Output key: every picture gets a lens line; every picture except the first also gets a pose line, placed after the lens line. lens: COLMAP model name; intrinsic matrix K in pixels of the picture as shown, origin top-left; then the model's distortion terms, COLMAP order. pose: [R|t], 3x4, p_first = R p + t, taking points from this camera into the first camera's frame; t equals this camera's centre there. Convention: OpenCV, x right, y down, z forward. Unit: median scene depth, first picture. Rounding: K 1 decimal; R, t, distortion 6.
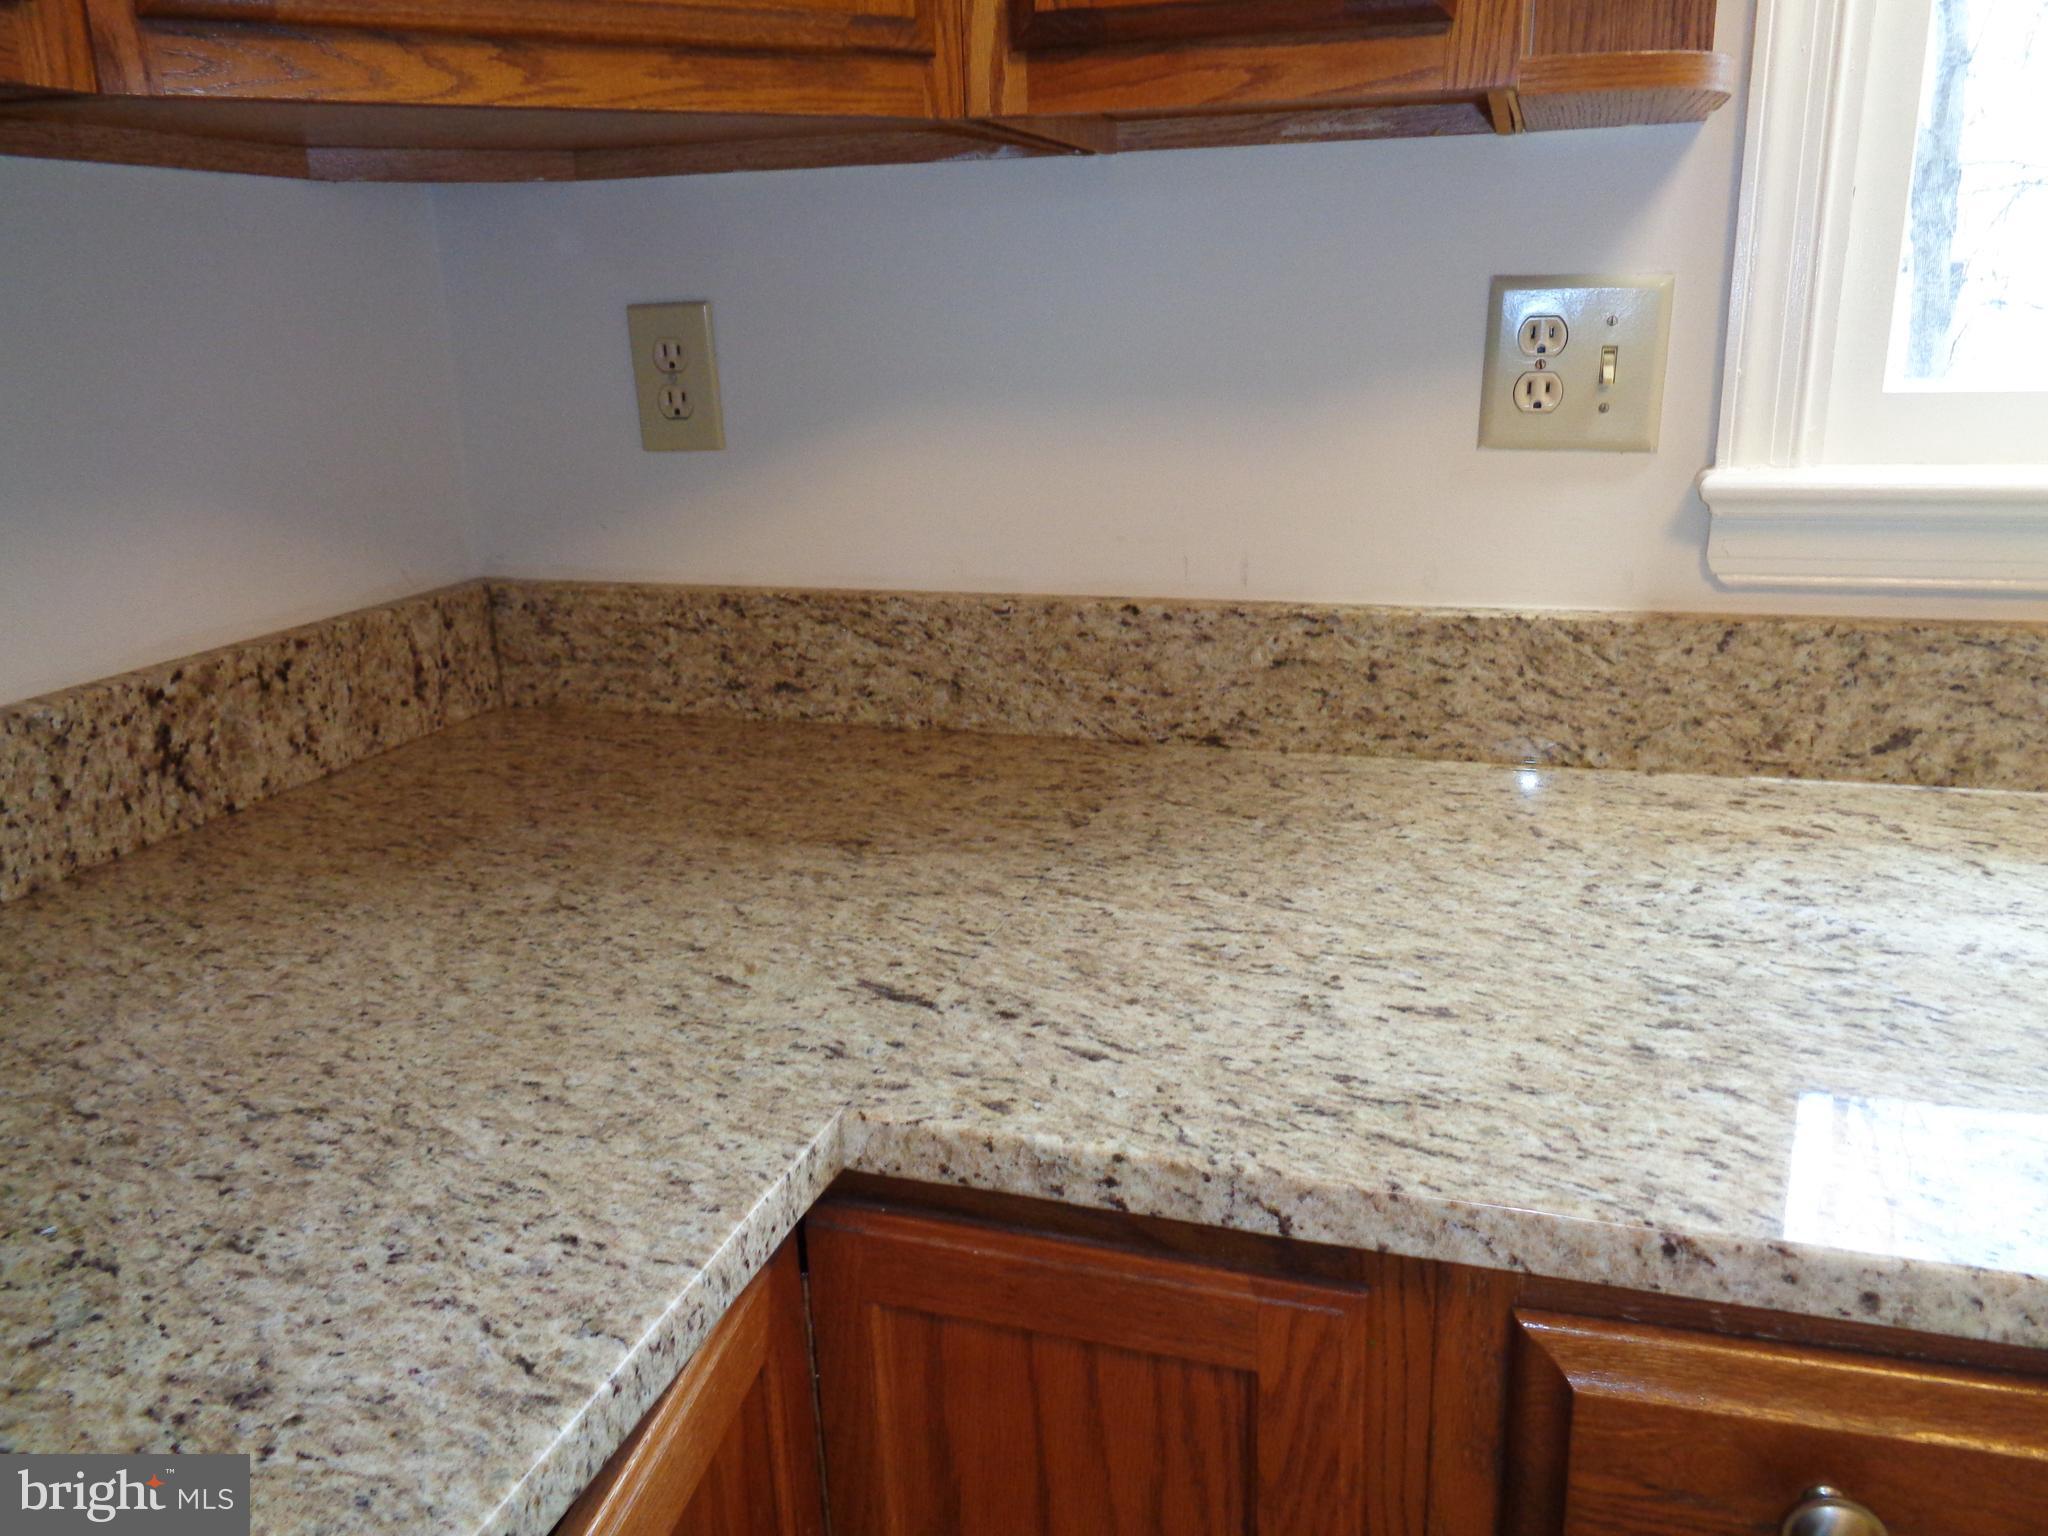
lens RADIAL K [[1532.0, 0, 1031.5], [0, 1532.0, 751.5], [0, 0, 1]] dist [-0.005852, 0.001766]
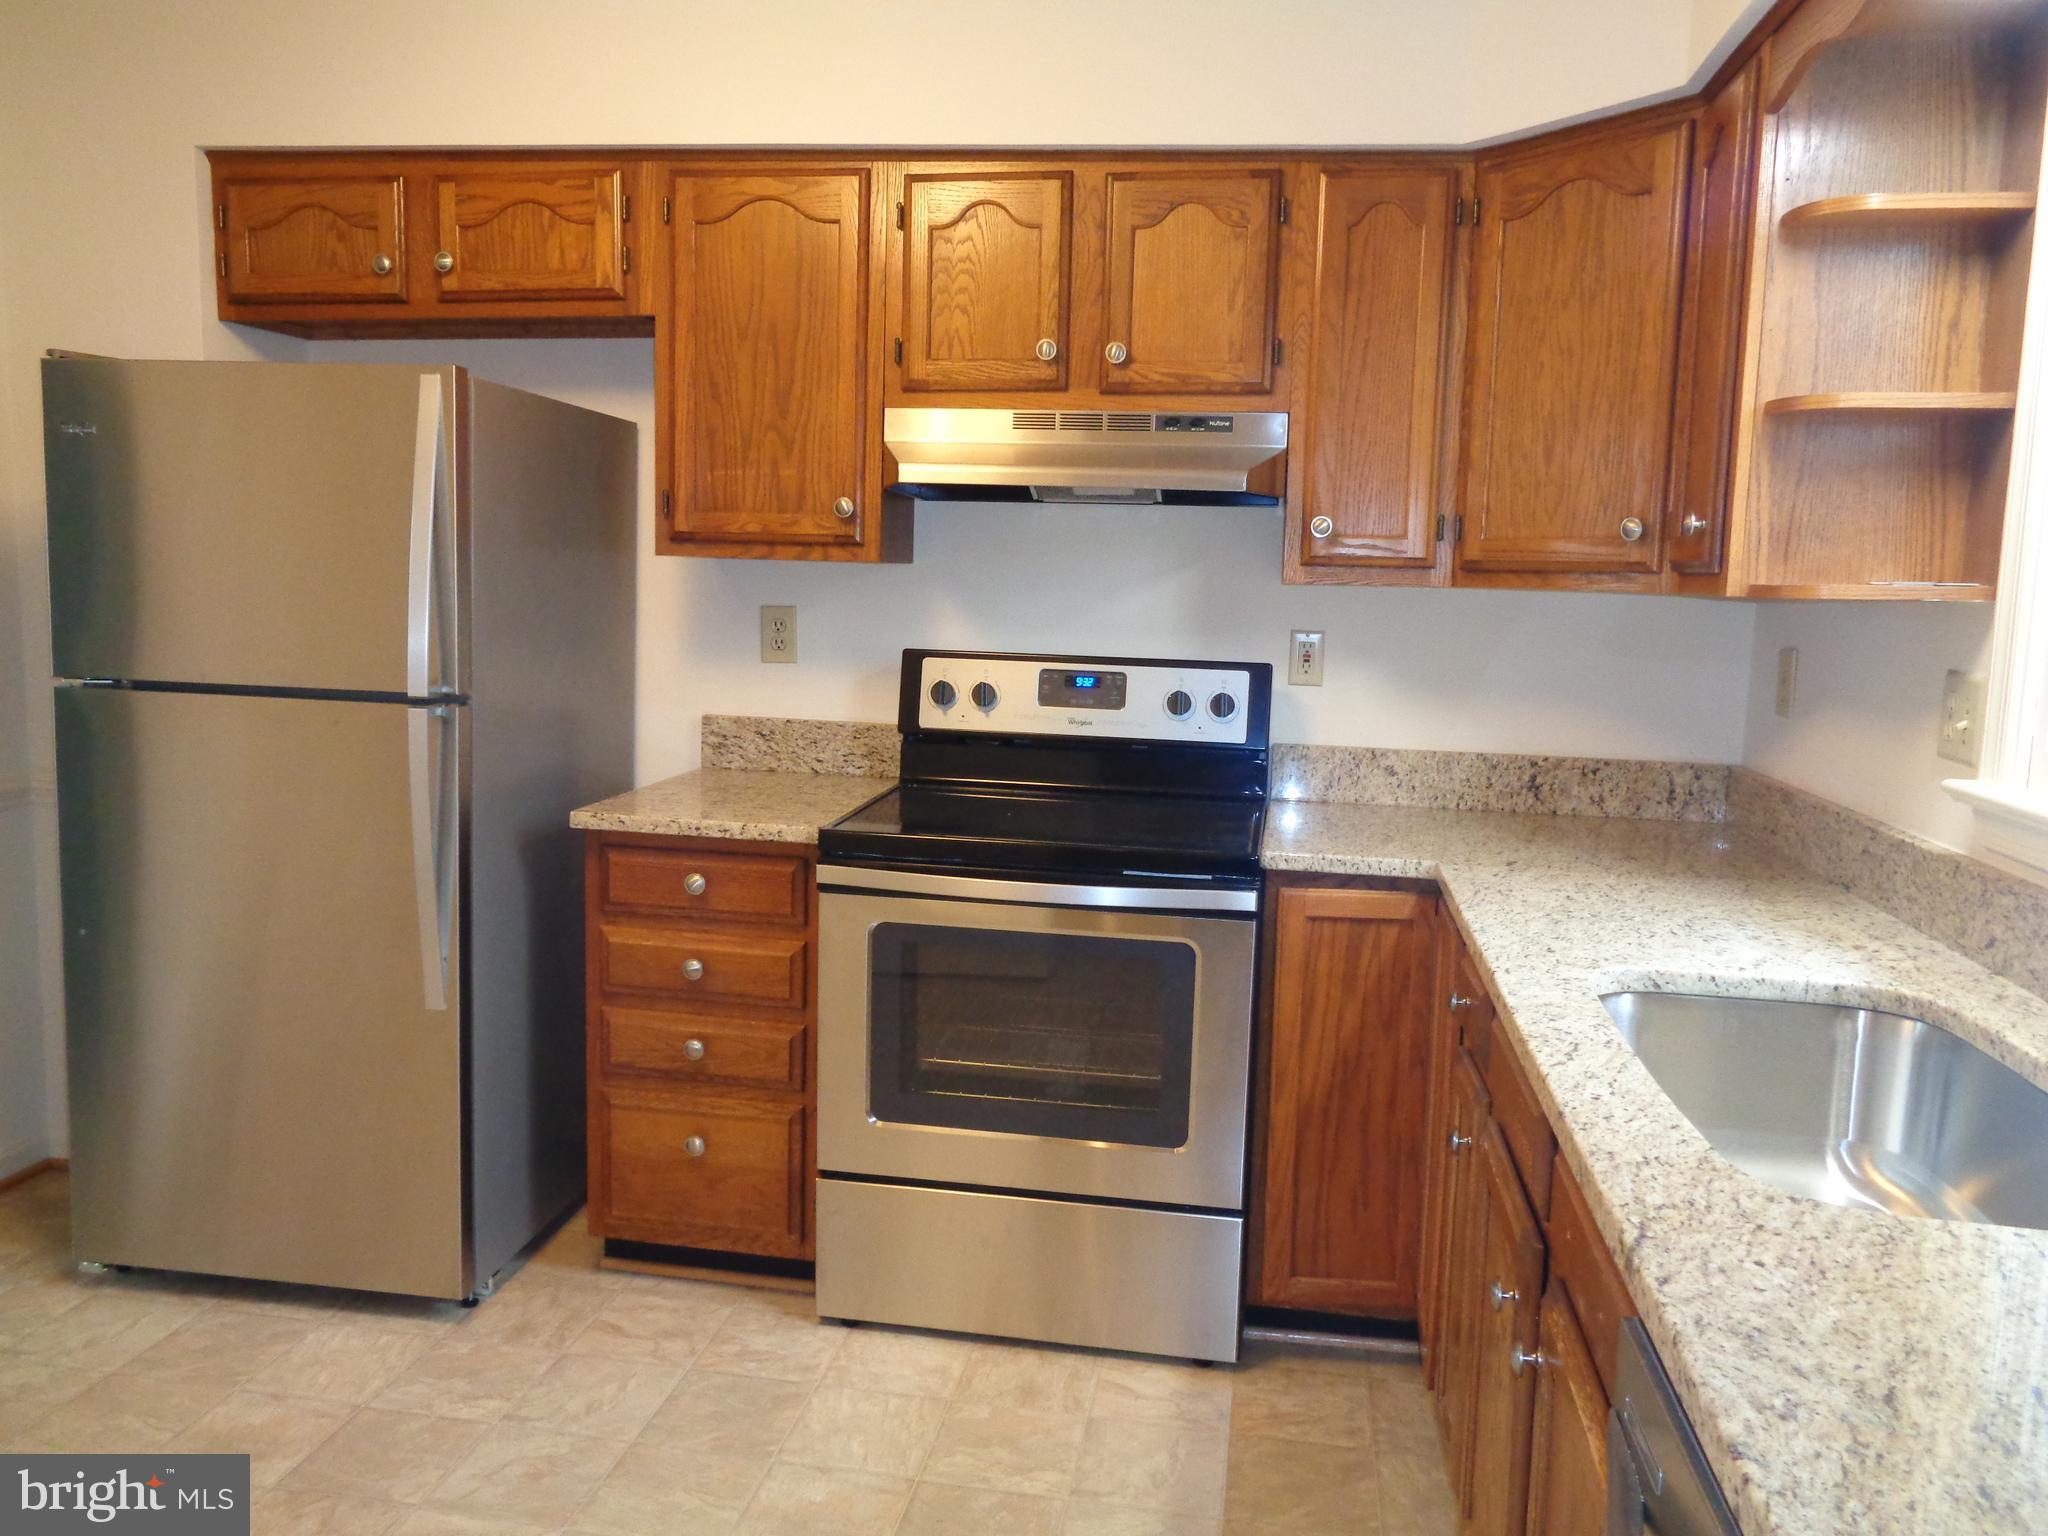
lens RADIAL K [[1532.0, 0, 1023.0], [0, 1532.0, 759.4], [0, 0, 1]] dist [-0.005852, 0.001766]
pose [[0.137780, 0.152570, -0.978641, 1.913890], [-0.308152, 0.945631, 0.104040, -0.042612], [0.941307, 0.287235, 0.177304, -0.379083]]
